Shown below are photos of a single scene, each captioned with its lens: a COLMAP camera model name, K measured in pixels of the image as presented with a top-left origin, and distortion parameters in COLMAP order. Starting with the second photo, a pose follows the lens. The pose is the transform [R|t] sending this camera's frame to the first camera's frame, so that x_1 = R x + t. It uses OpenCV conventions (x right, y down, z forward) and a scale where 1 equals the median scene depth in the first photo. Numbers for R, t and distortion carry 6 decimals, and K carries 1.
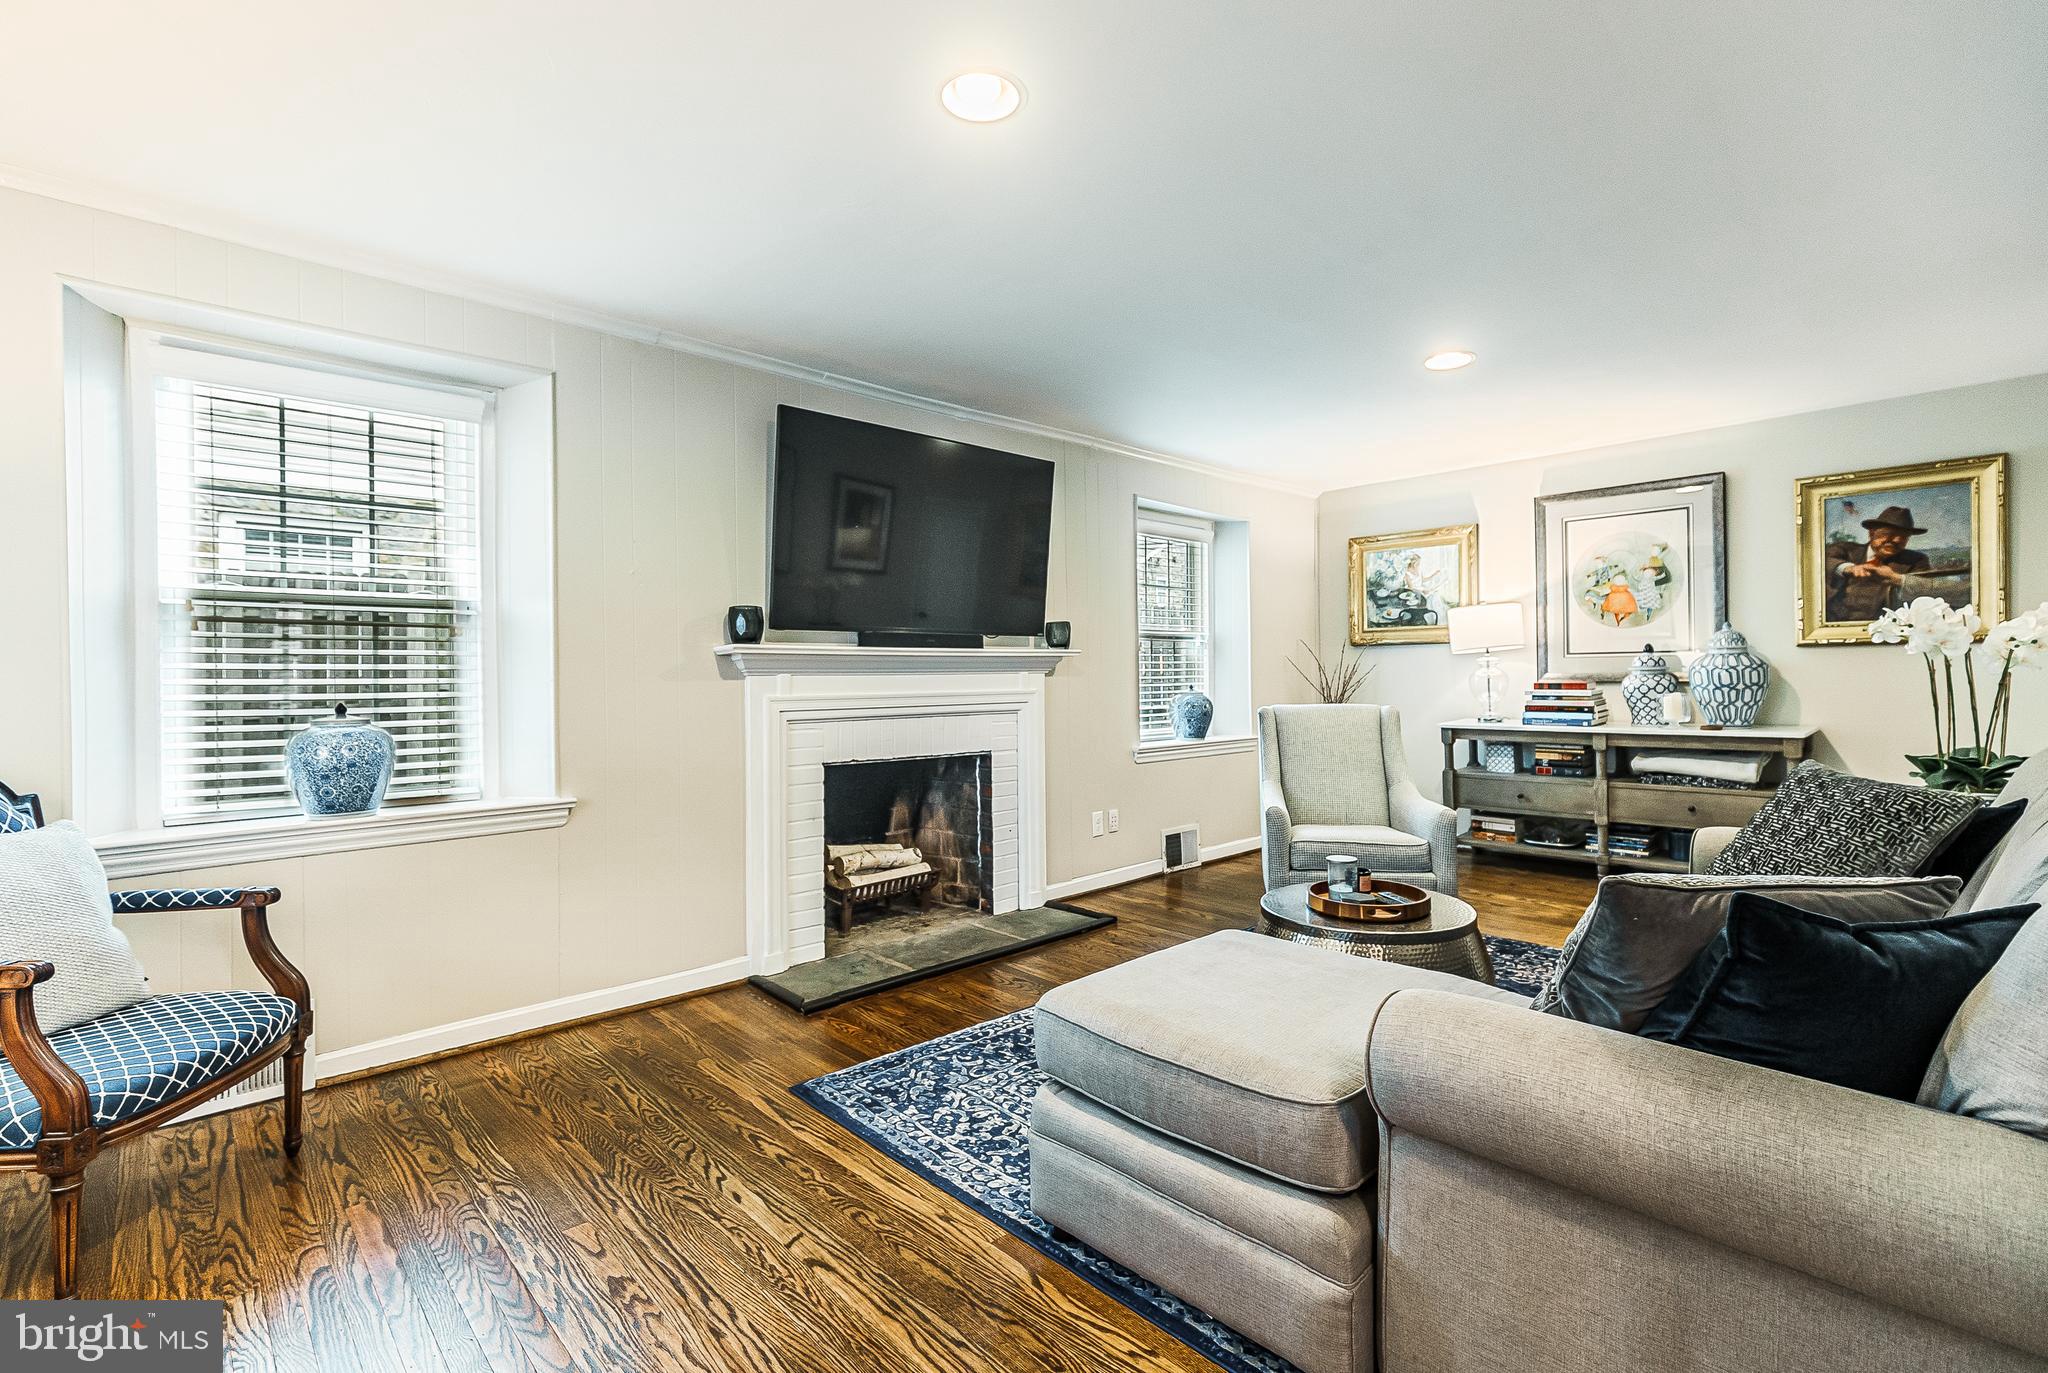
lens RADIAL K [[928.3, 0, 1023.9], [0, 928.3, 679.2], [0, 0, 1]] dist [0.004141, -0.000043]
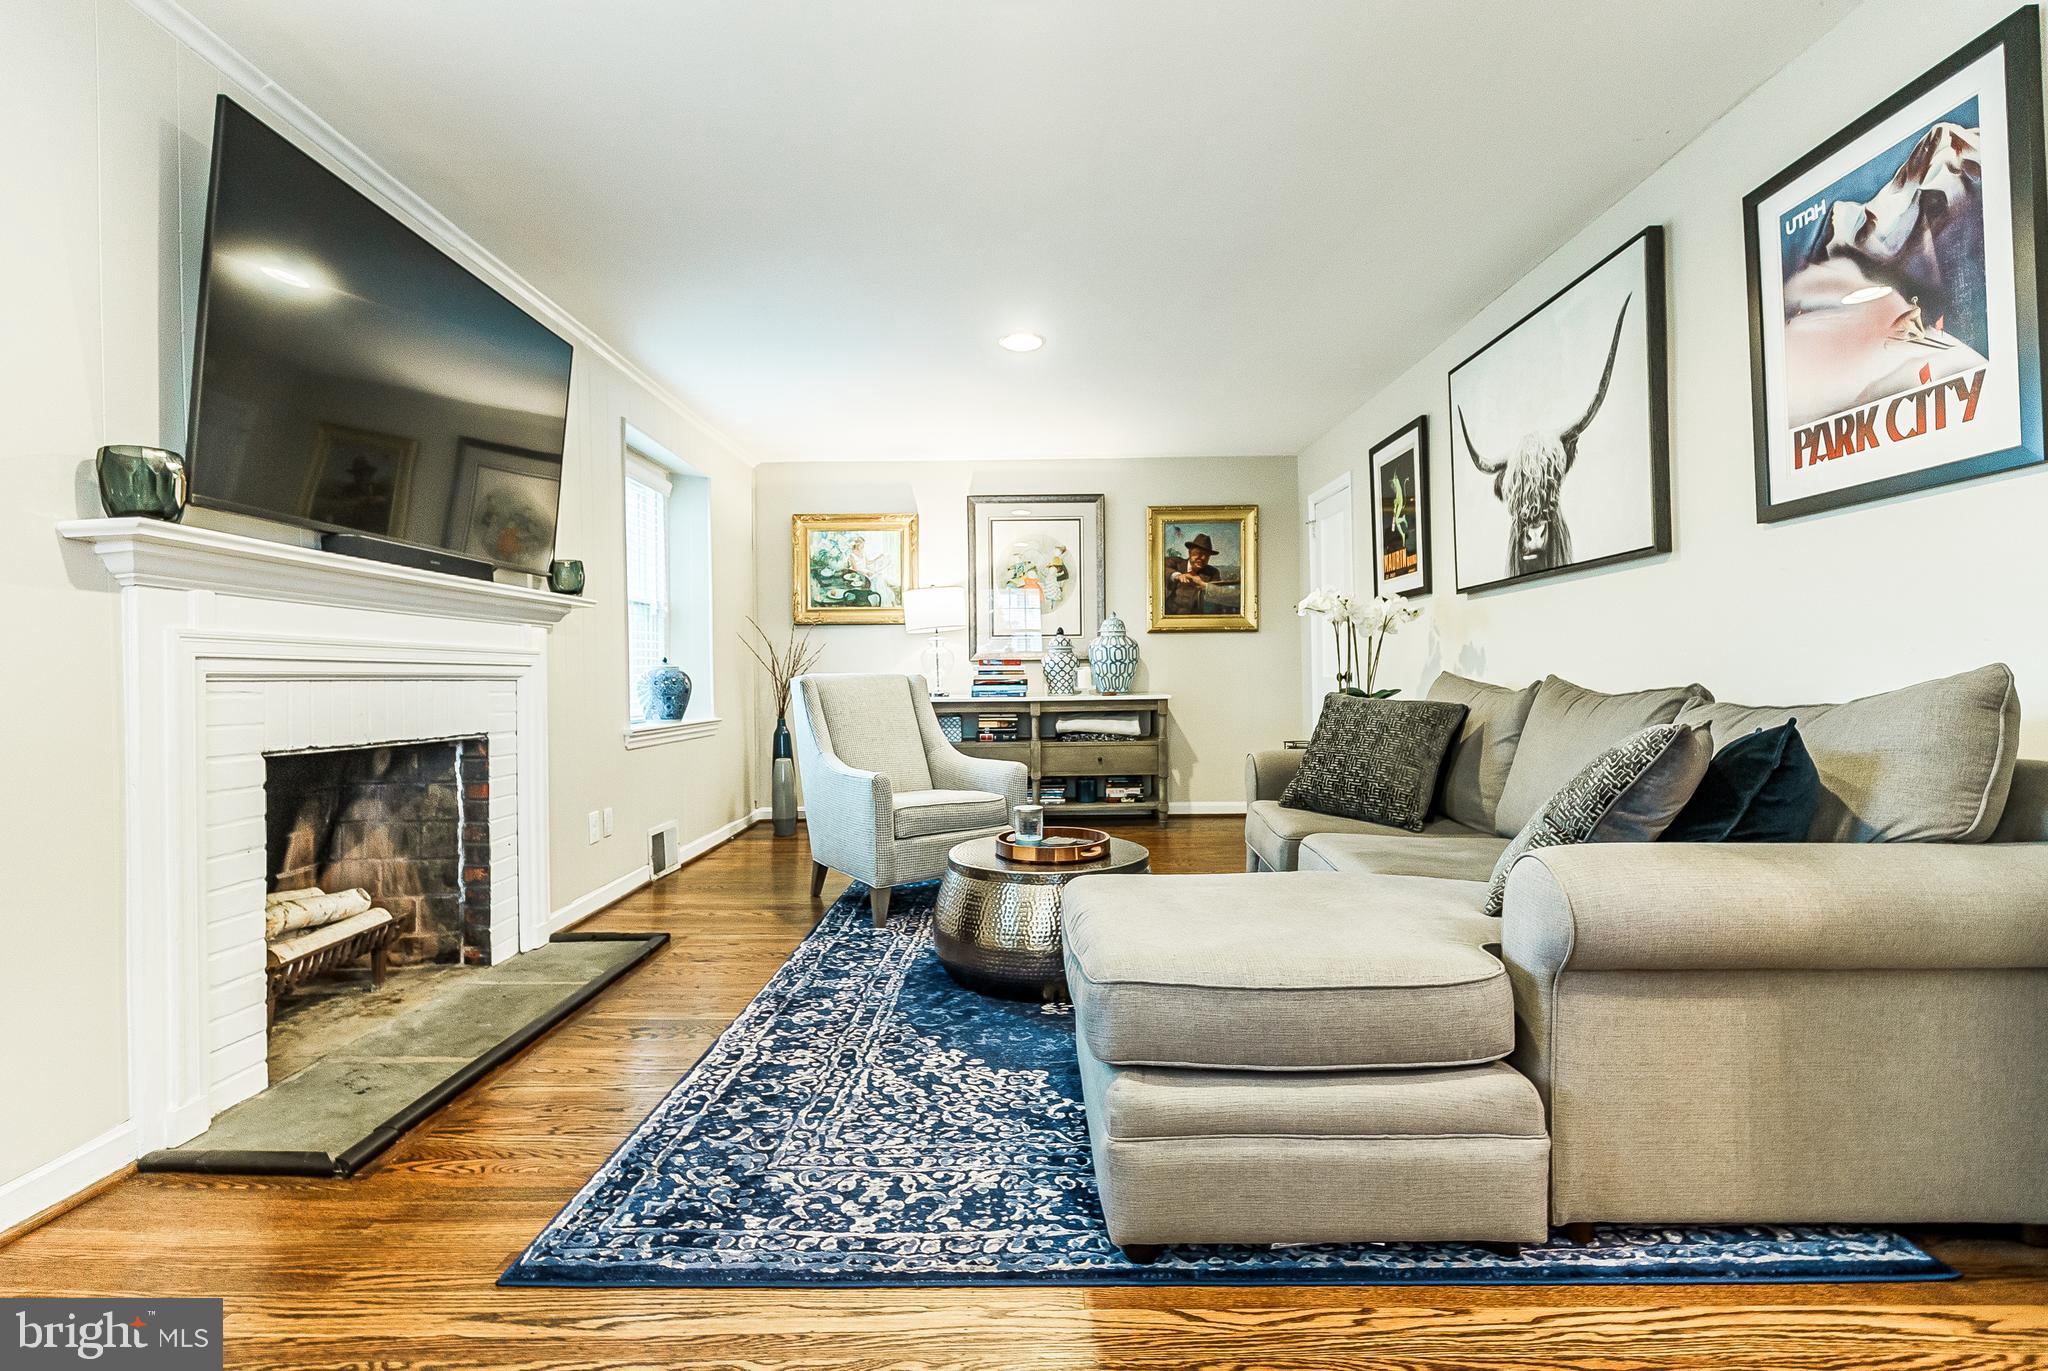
lens RADIAL K [[929.5, 0, 1015.7], [0, 929.5, 686.3], [0, 0, 1]] dist [0.007936, -0.004166]
pose [[0.696019, -0.001826, 0.718021, -0.266336], [0.005336, 0.999982, -0.002630, 0.046272], [-0.718003, 0.005662, 0.696017, 0.223455]]
